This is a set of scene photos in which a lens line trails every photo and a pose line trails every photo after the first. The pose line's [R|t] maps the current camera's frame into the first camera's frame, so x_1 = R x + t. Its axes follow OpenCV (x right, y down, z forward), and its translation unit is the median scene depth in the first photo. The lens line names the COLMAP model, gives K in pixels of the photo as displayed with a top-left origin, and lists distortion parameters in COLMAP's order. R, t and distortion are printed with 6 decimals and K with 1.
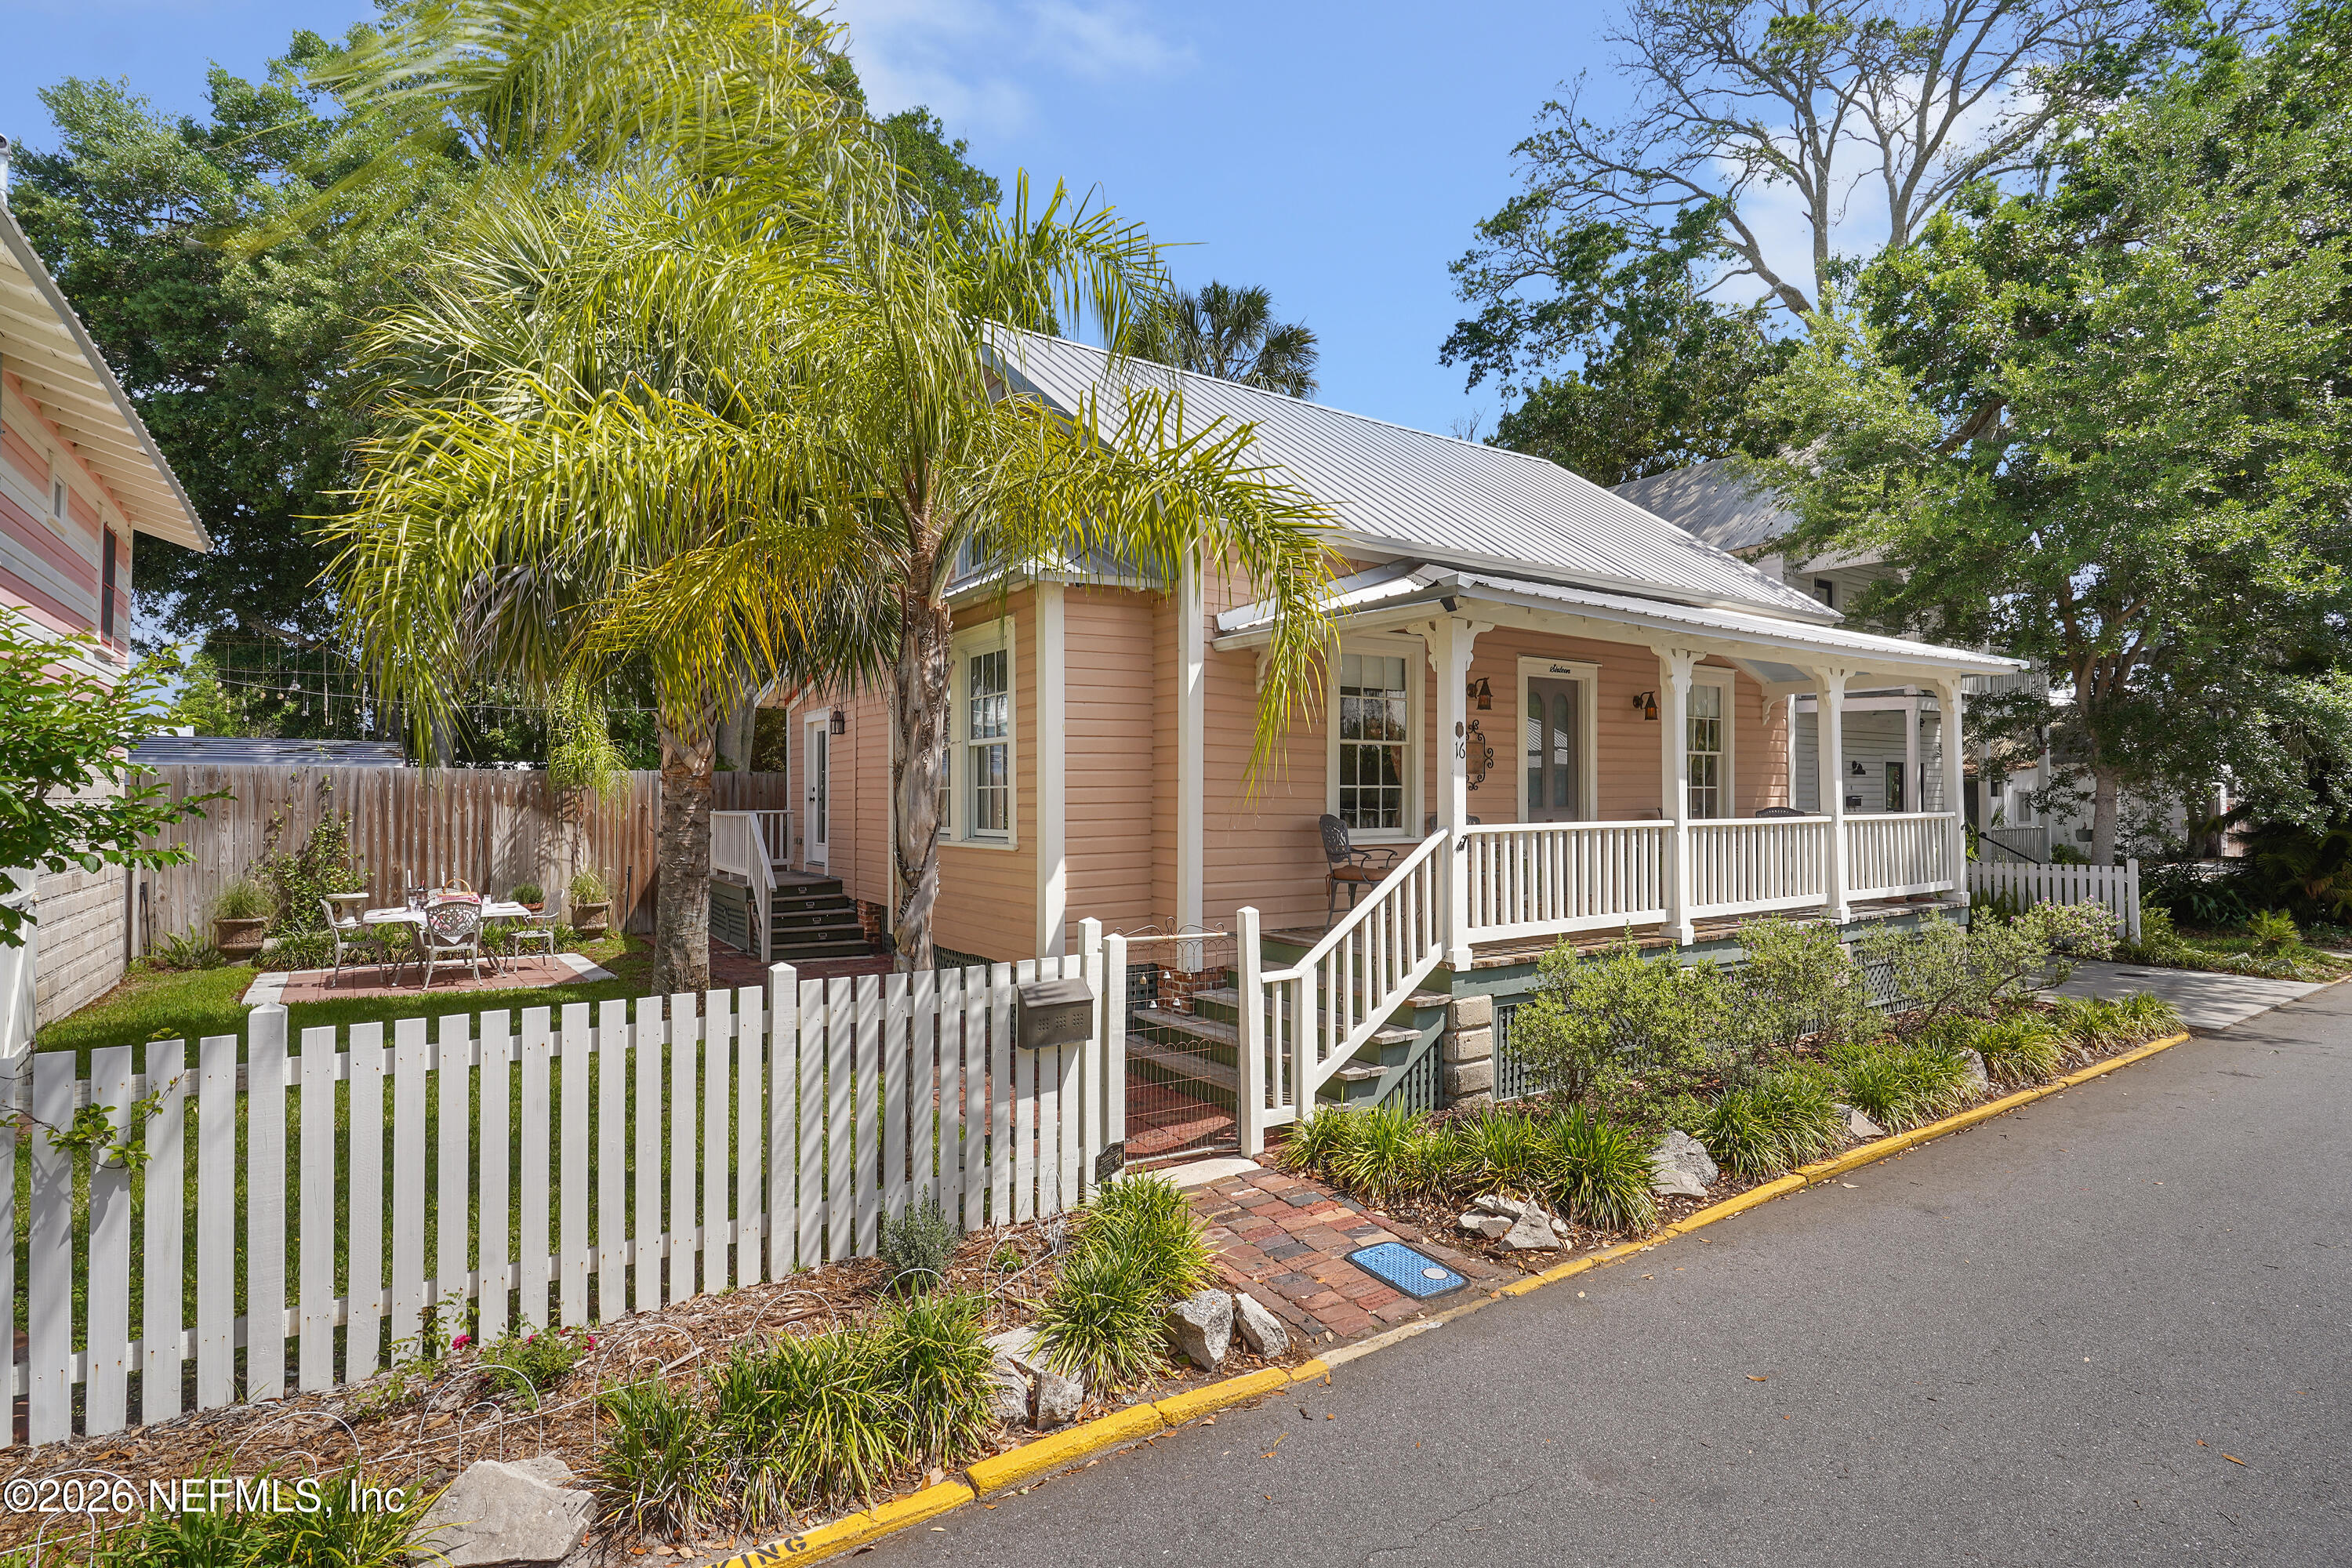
lens RADIAL K [[1192.8, 0, 1176.0], [0, 1192.8, 784.0], [0, 0, 1]] dist [0.001437, 0.000267]
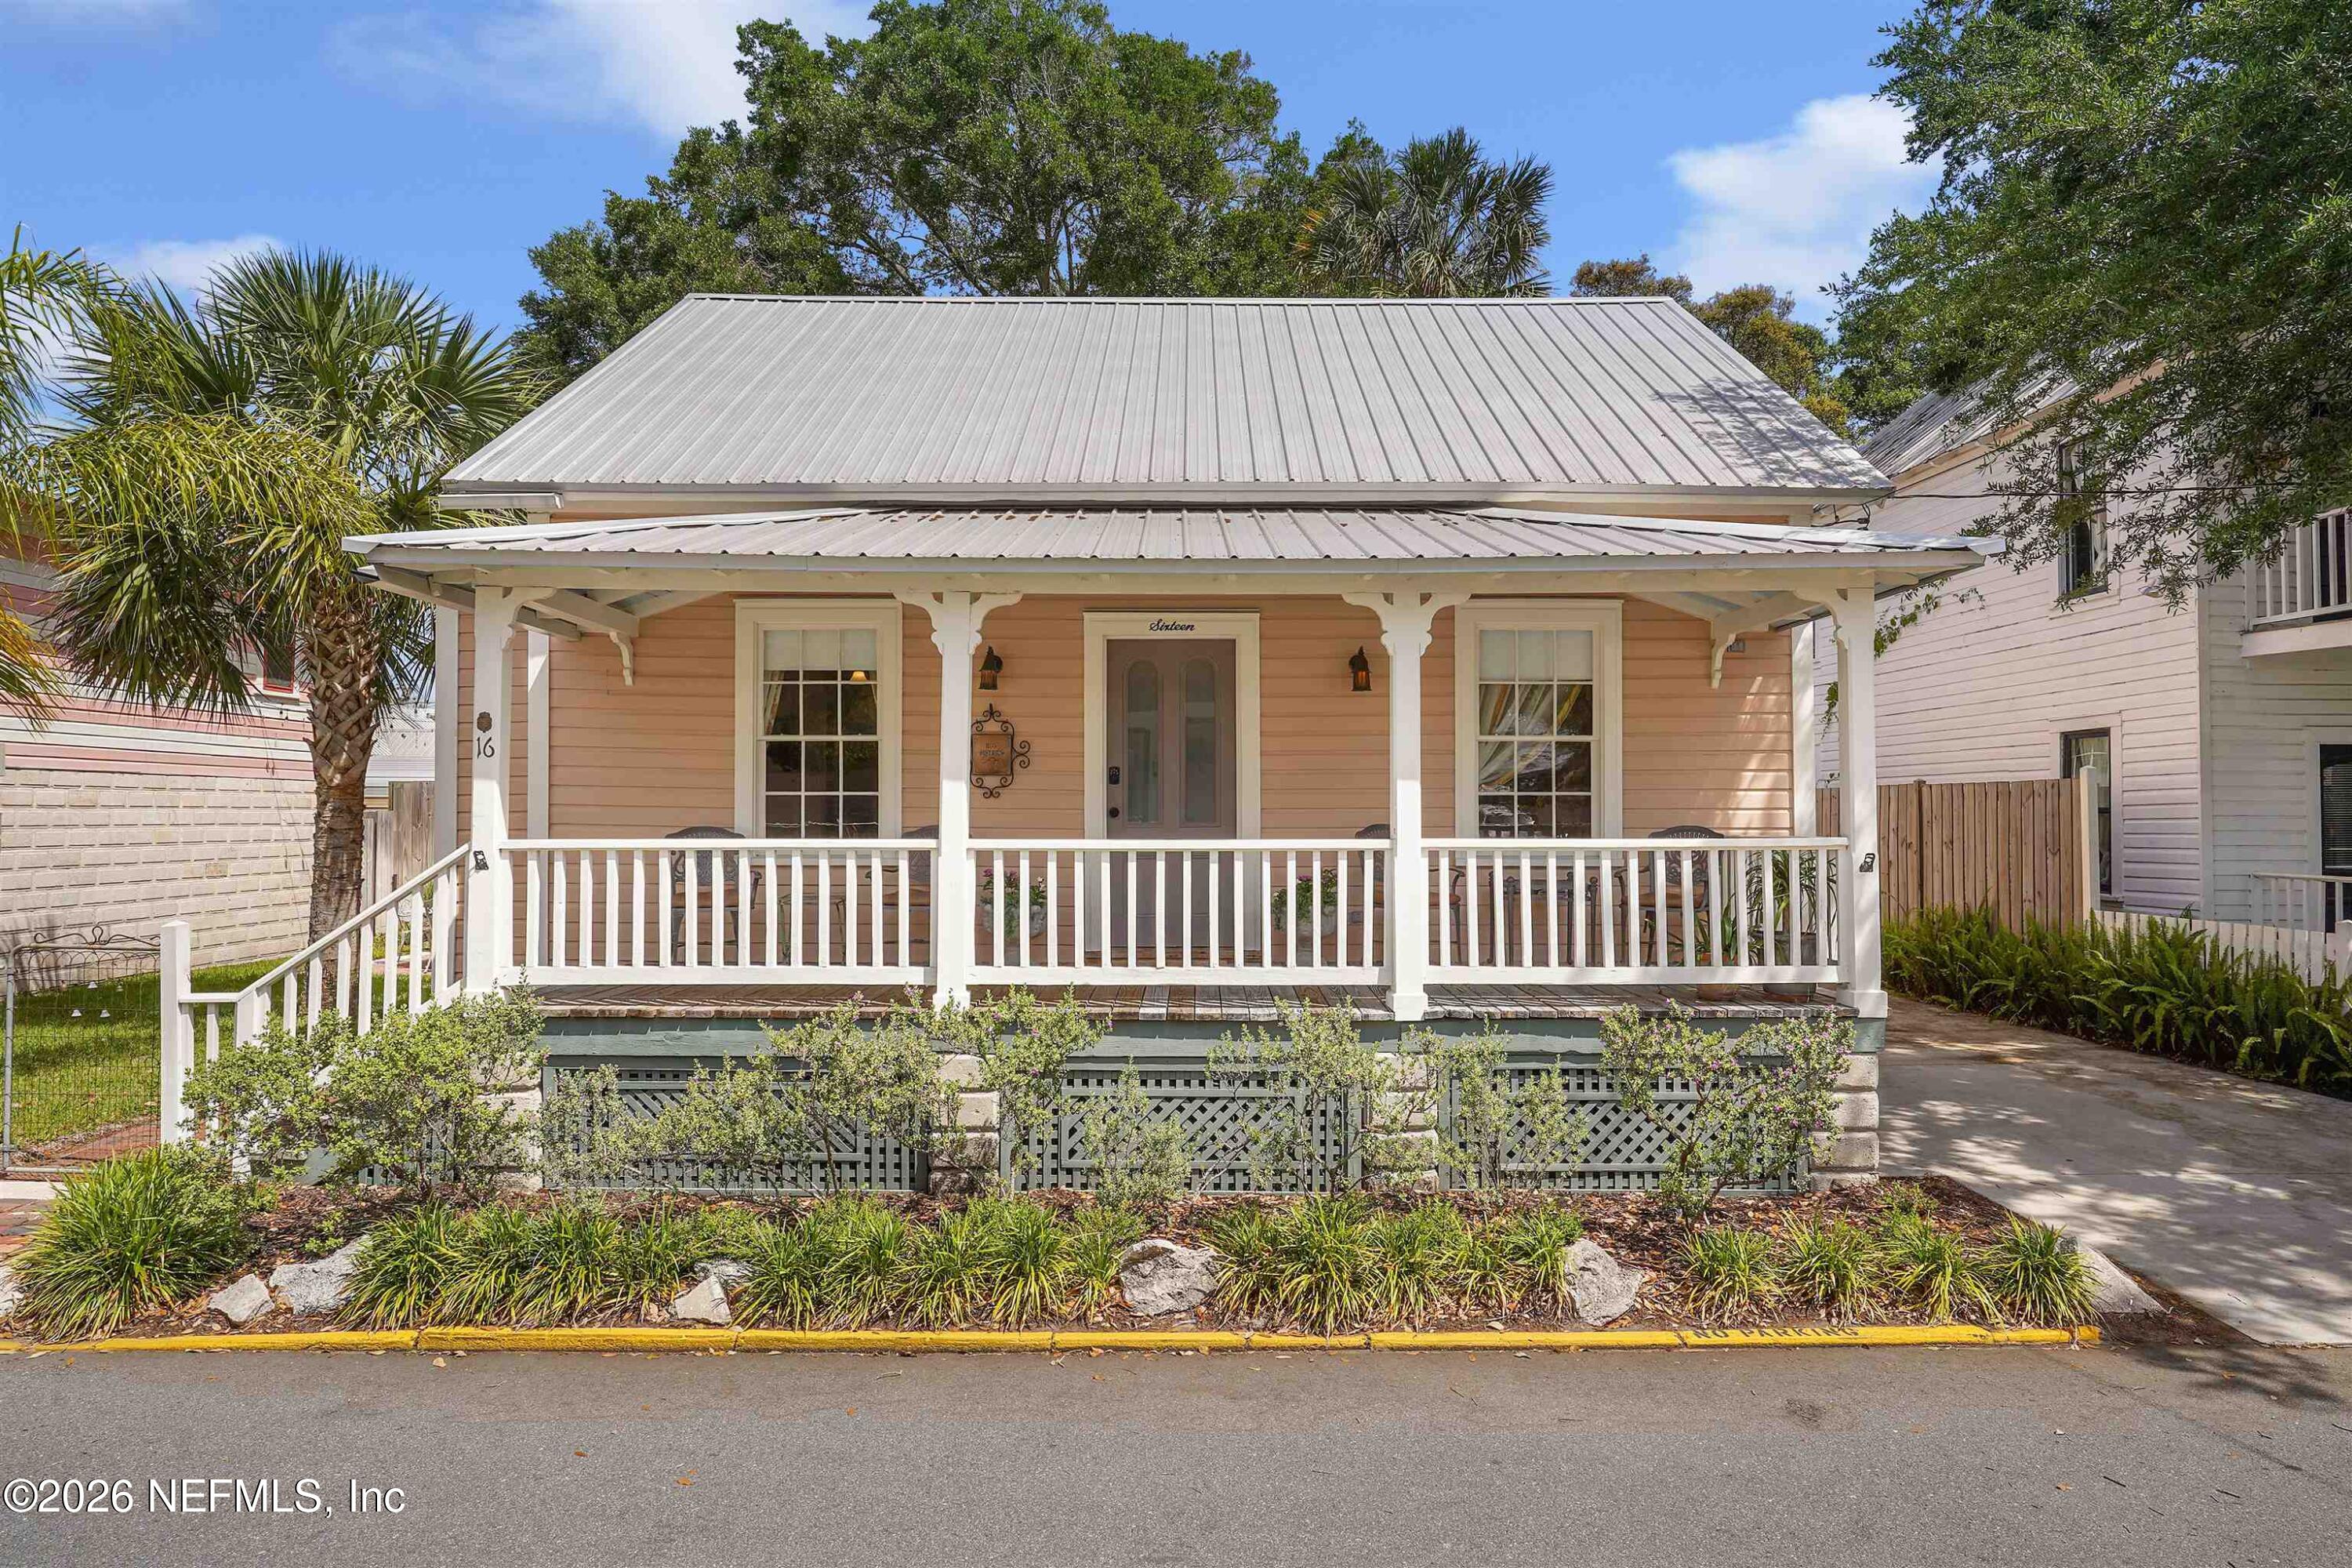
lens RADIAL K [[1362.7, 0, 1176.0], [0, 1362.7, 784.0], [0, 0, 1]] dist [-0.001059, -0.000181]
pose [[0.840741, -0.010952, -0.541326, 0.575802], [0.012832, 0.999918, -0.000300, -0.000389], [0.541285, -0.006695, 0.840813, 0.225976]]
